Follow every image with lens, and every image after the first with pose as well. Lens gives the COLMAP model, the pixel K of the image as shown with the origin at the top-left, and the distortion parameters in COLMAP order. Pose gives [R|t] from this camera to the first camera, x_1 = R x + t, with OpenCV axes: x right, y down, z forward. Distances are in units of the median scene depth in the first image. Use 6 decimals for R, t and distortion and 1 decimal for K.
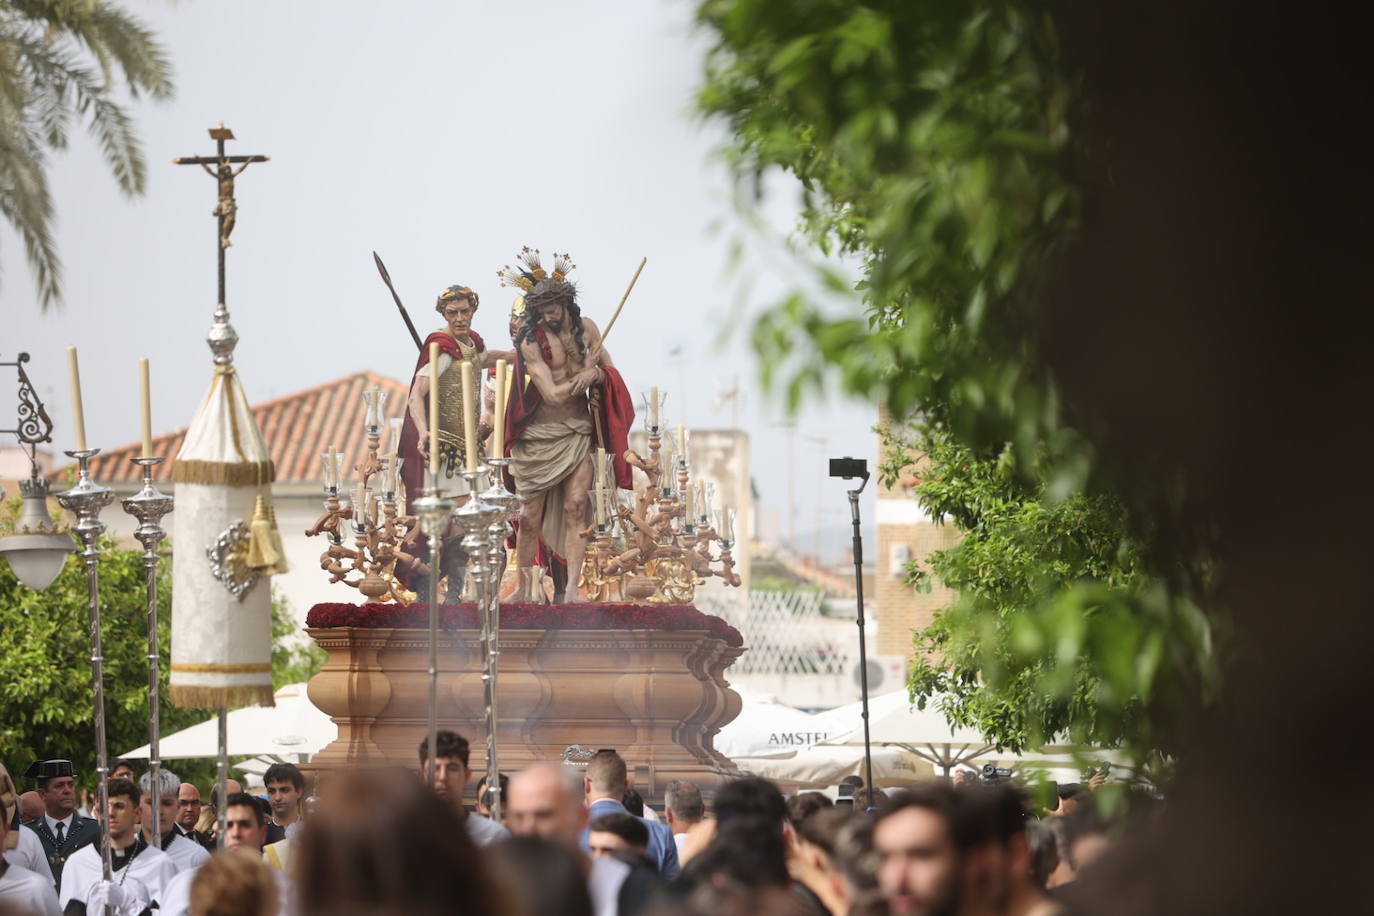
lens RADIAL K [[4934.5, 0, 687.0], [0, 4934.5, 458.0], [0, 0, 1]] dist [-0.230463, -0.680794]
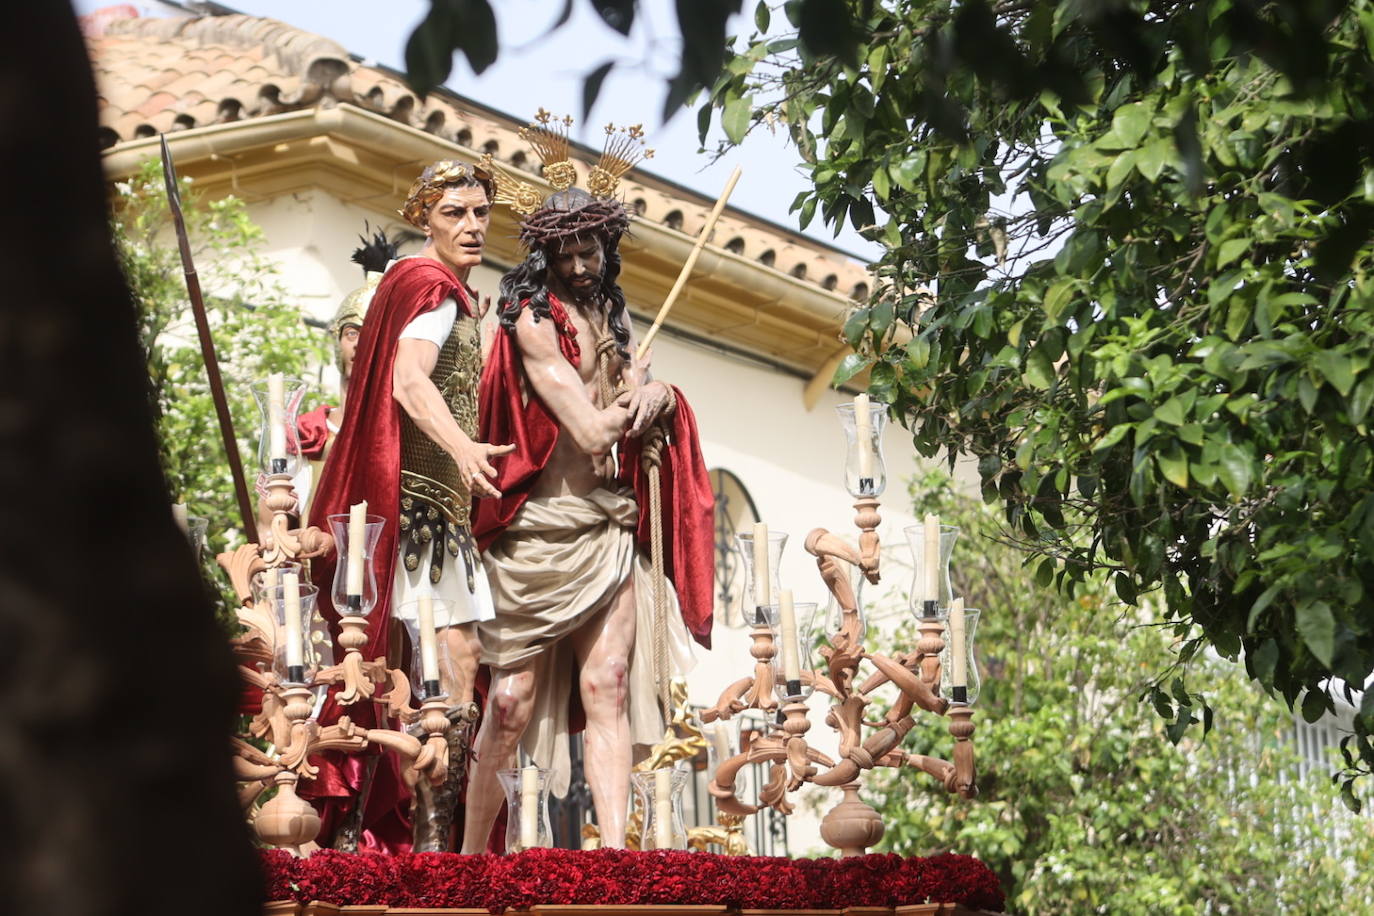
lens RADIAL K [[4293.5, 0, 686.0], [0, 4293.5, 364.8], [0, 0, 1]] dist [0.010346, 0.668442]
pose [[0.908197, 0.053163, 0.415153, -0.187587], [0.028263, 0.981847, -0.187559, 0.057464], [-0.417587, 0.182073, 0.890208, 0.633101]]
